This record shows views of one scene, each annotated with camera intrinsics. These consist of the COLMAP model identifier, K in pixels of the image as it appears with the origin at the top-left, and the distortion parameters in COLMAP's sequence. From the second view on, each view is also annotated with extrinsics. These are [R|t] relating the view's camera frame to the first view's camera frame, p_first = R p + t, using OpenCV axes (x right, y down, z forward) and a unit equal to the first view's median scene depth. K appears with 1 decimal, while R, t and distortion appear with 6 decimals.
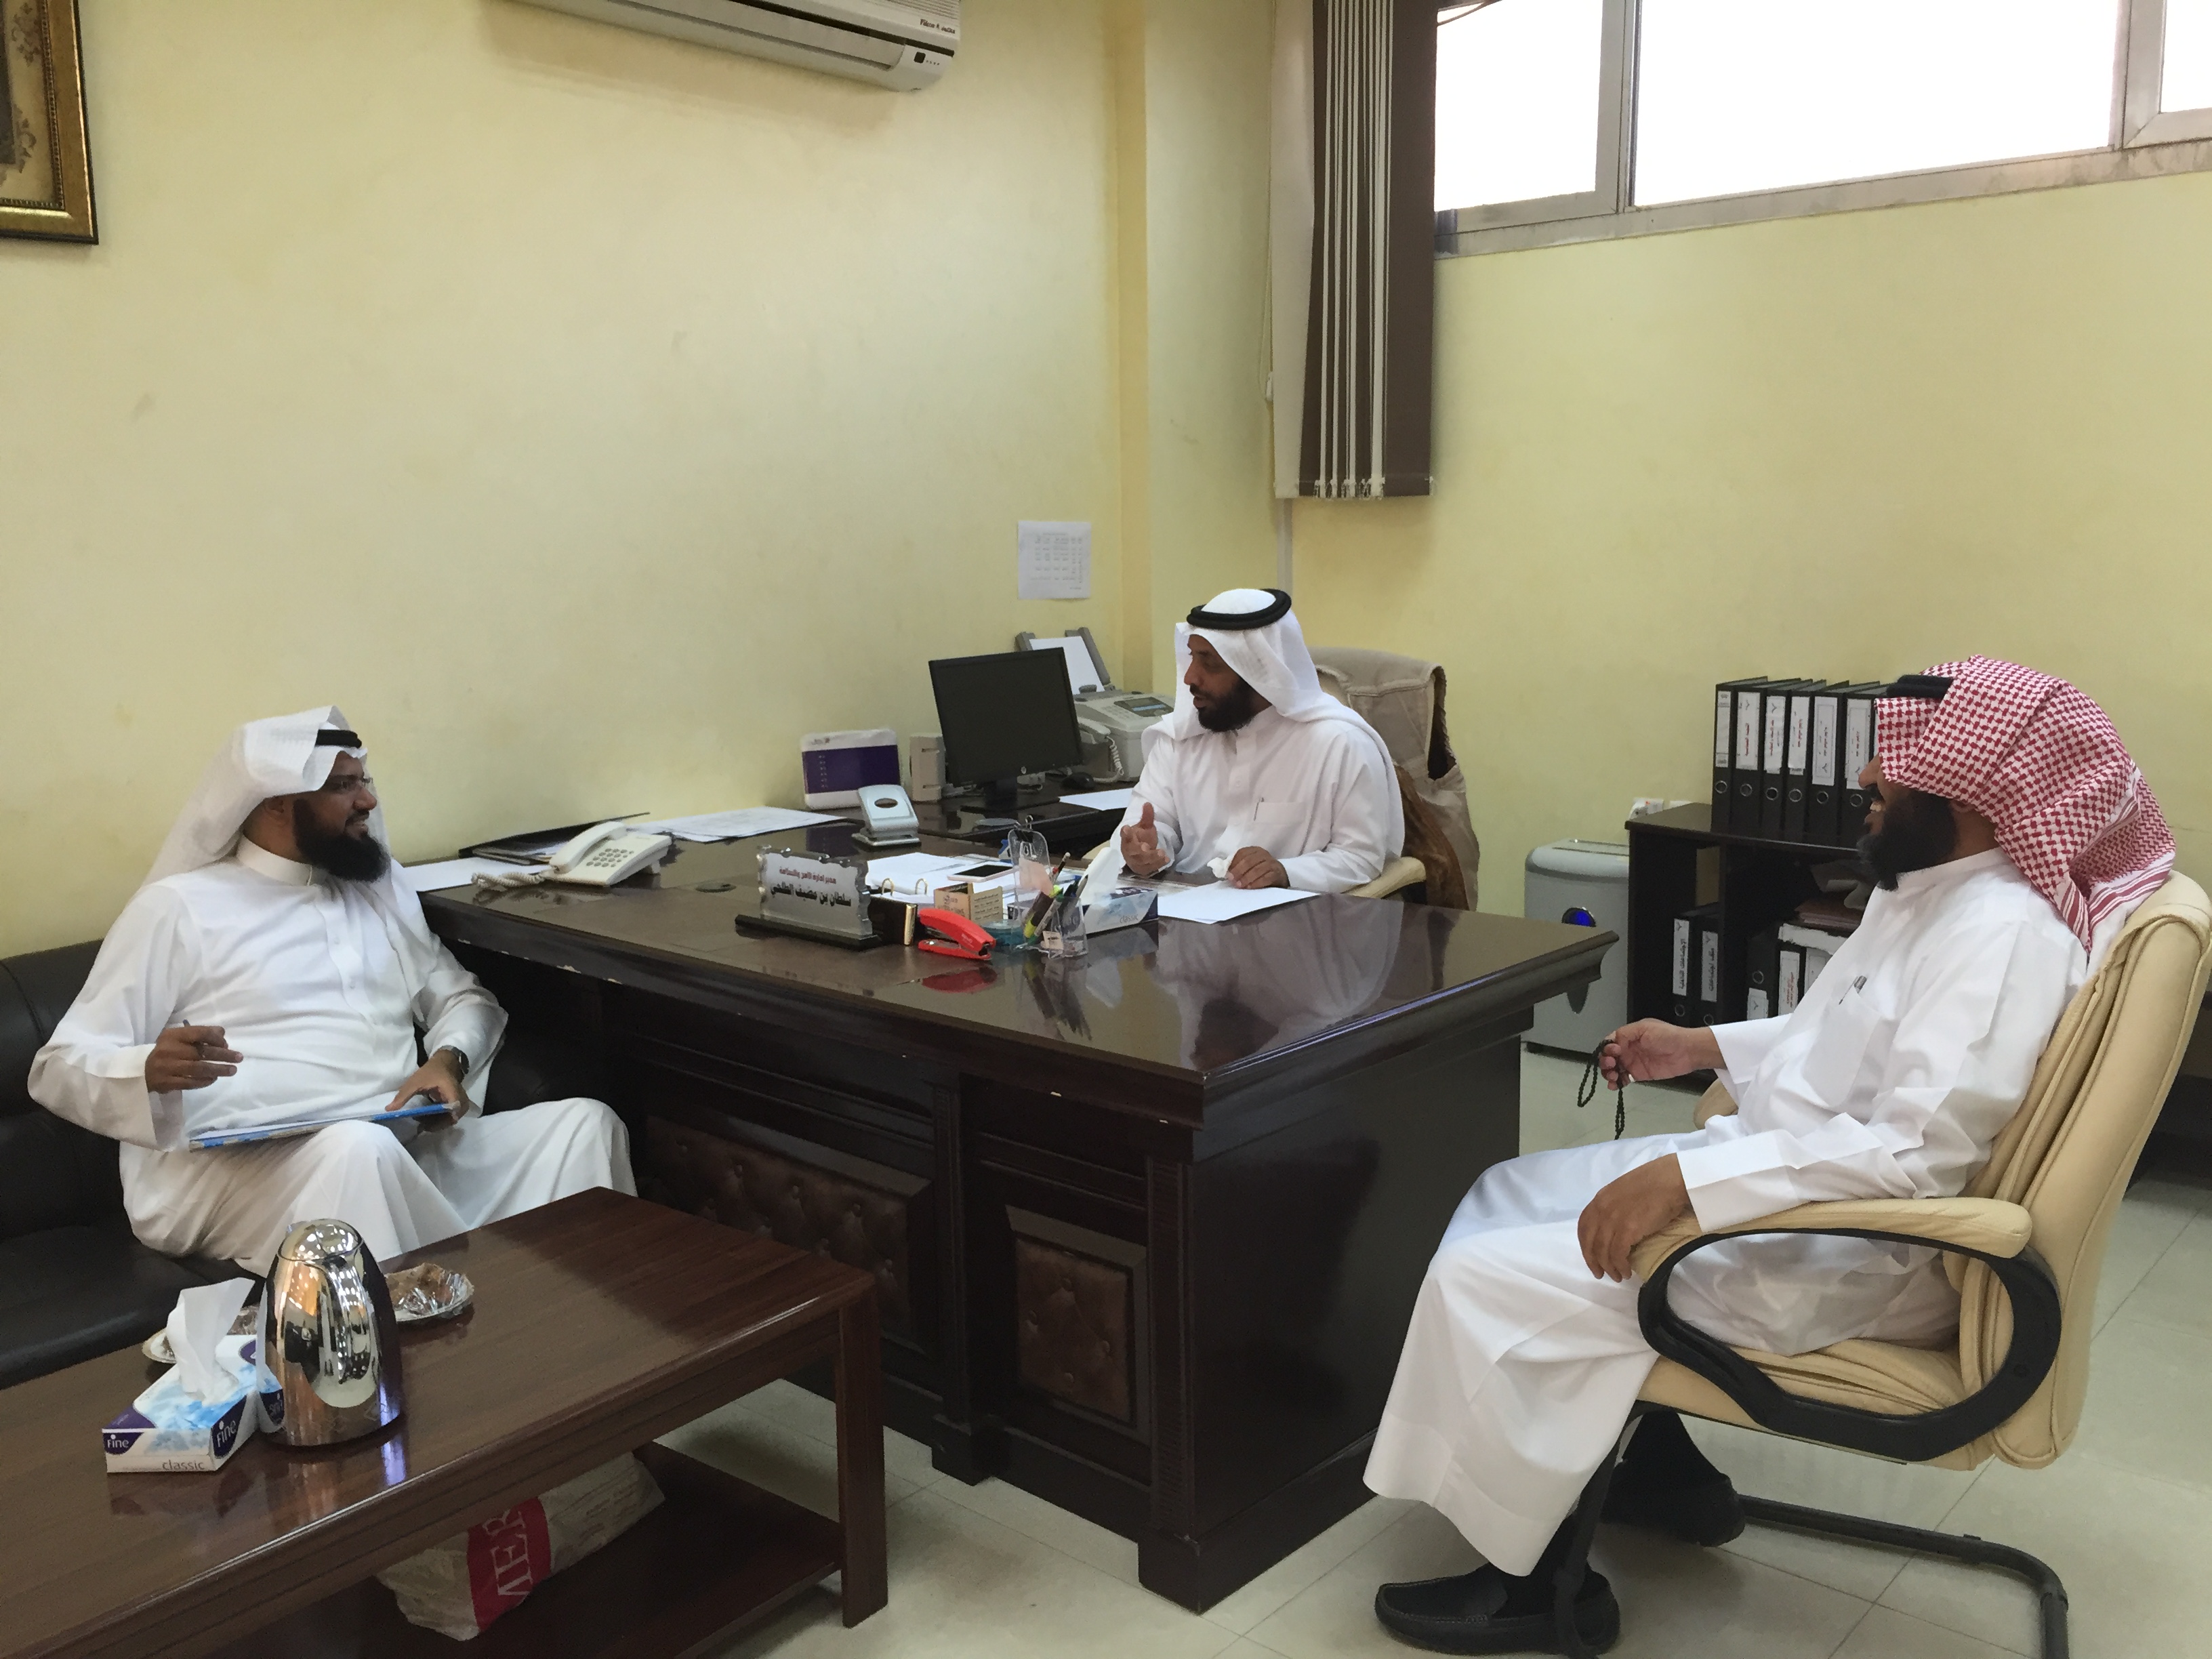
lens RADIAL K [[1883.2, 0, 1106.0], [0, 1883.2, 829.5], [0, 0, 1]] dist [0.096008, -0.150405]
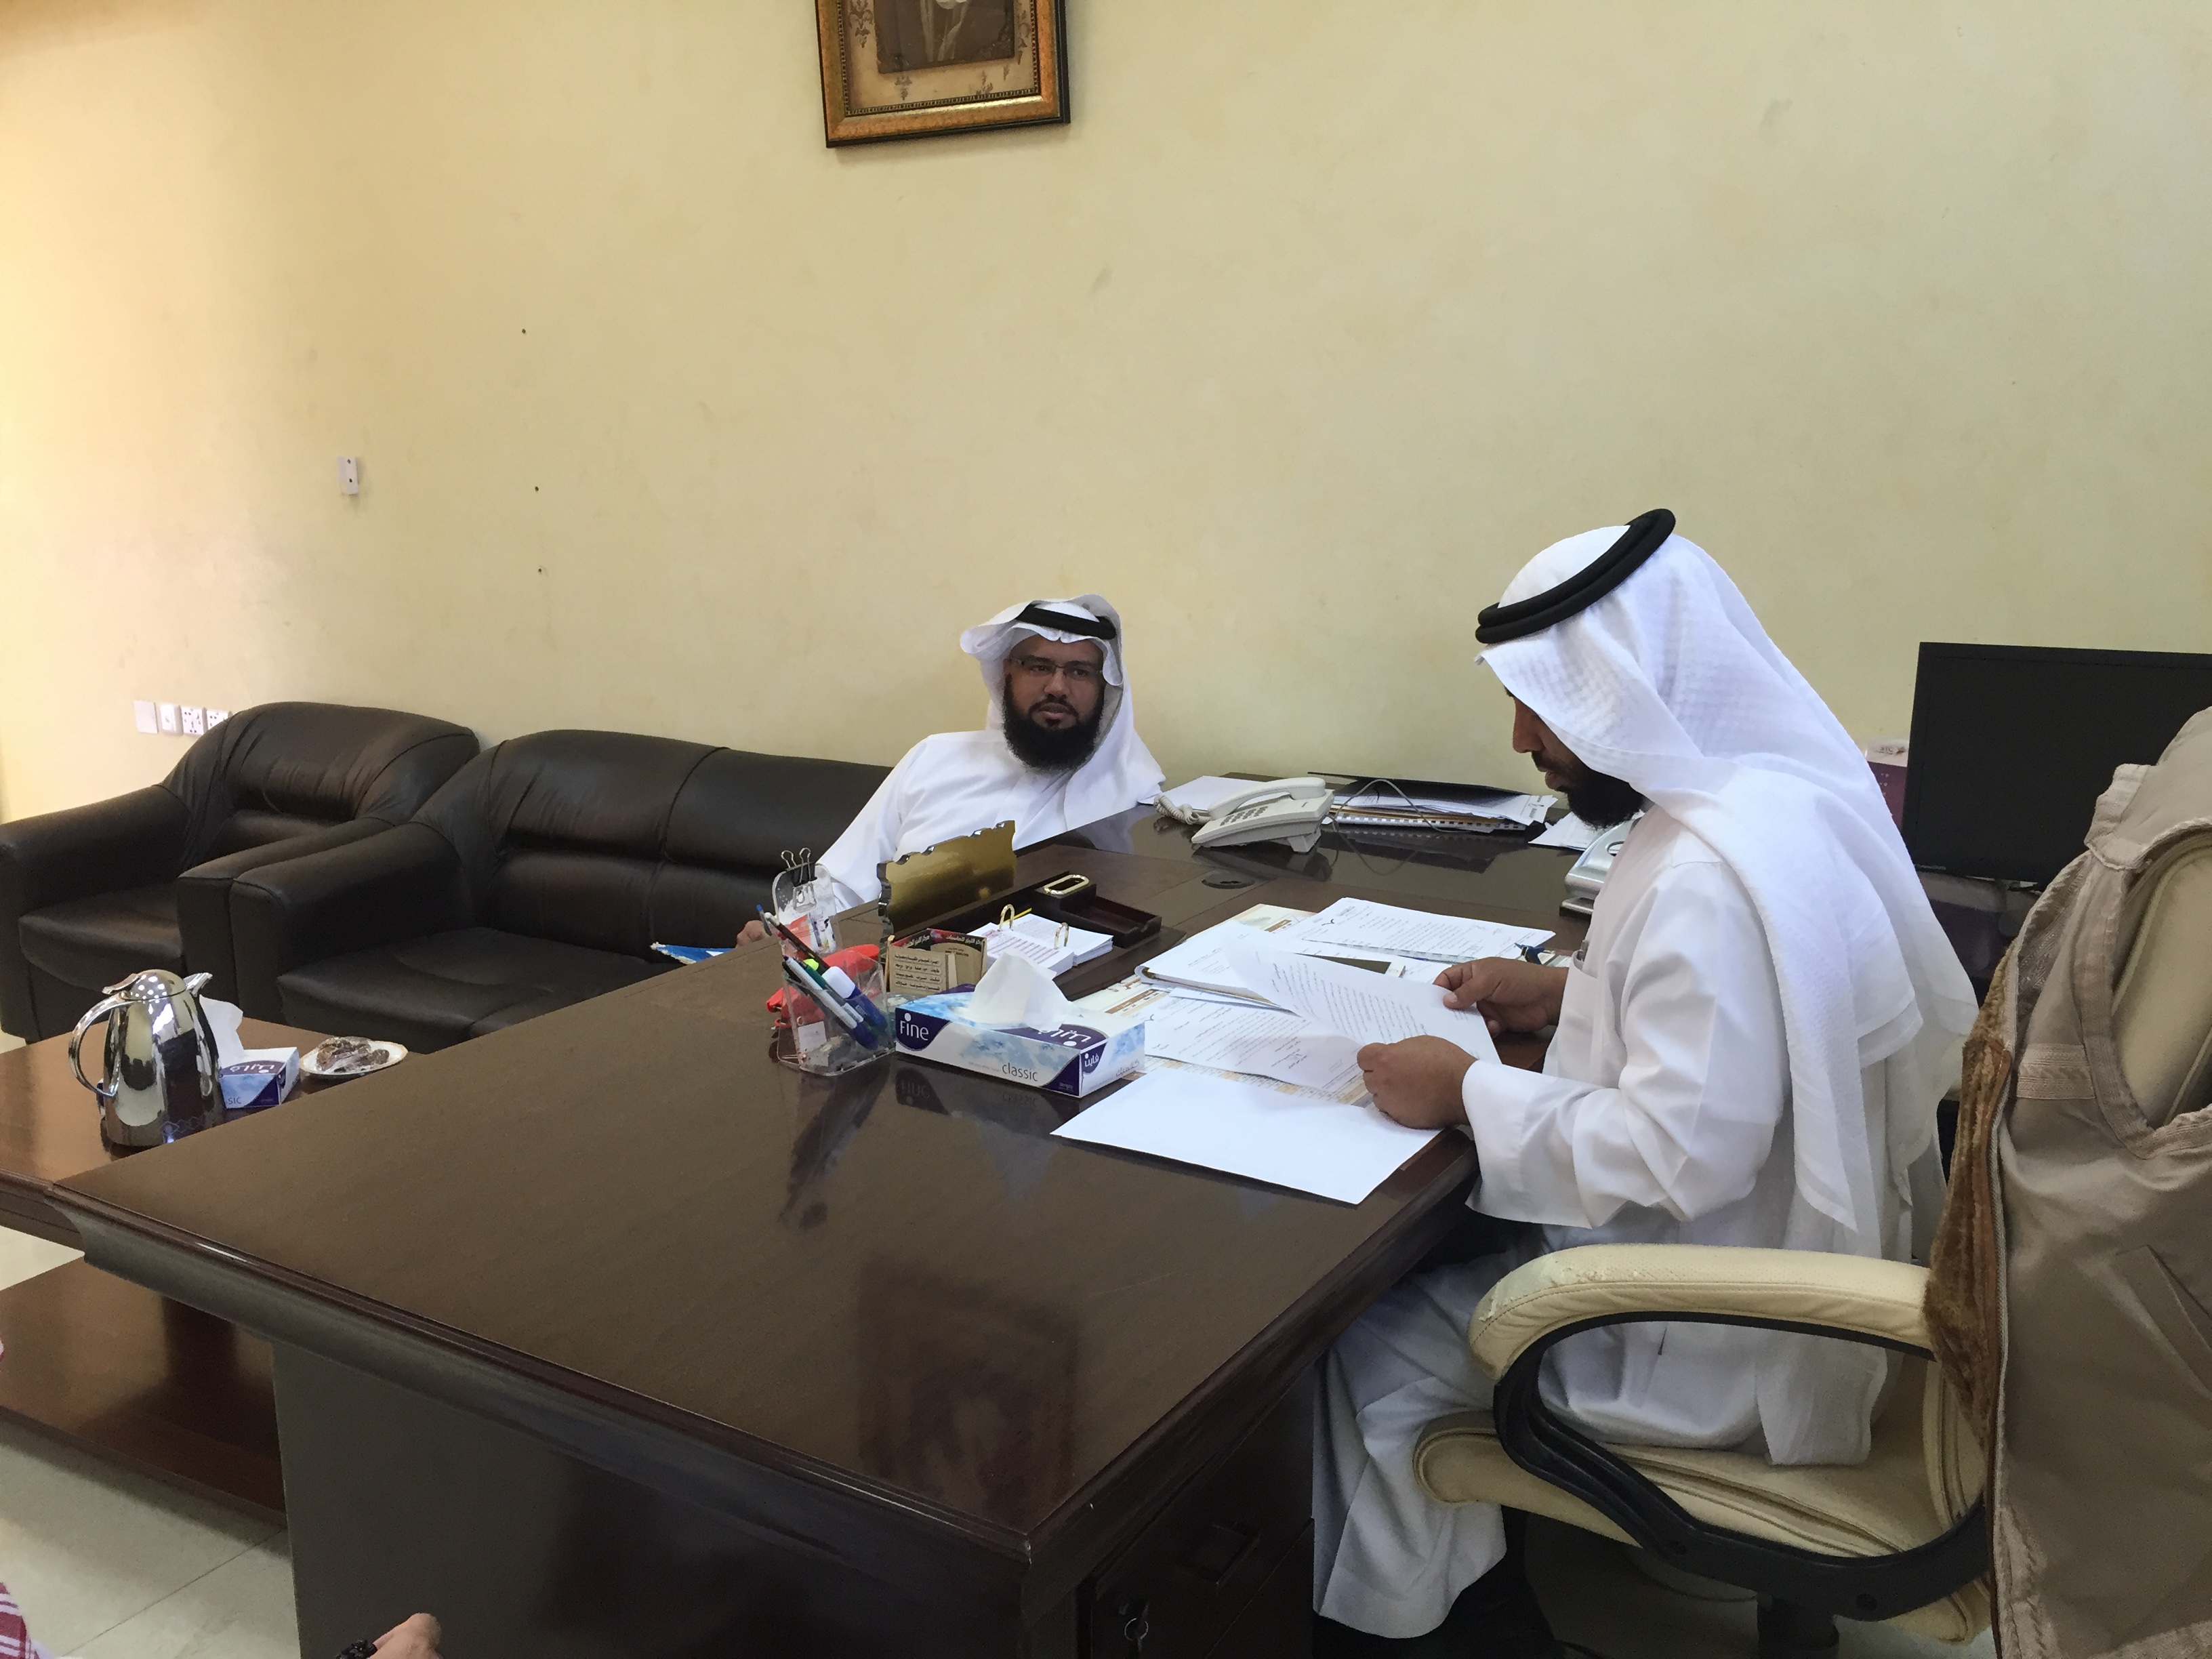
lens RADIAL K [[1883.2, 0, 1106.0], [0, 1883.2, 829.5], [0, 0, 1]] dist [0.096008, -0.150405]
pose [[0.173176, 0.232391, -0.957081, 0.362654], [-0.152508, 0.966370, 0.207051, -0.099086], [0.973011, 0.110106, 0.202794, 0.556401]]
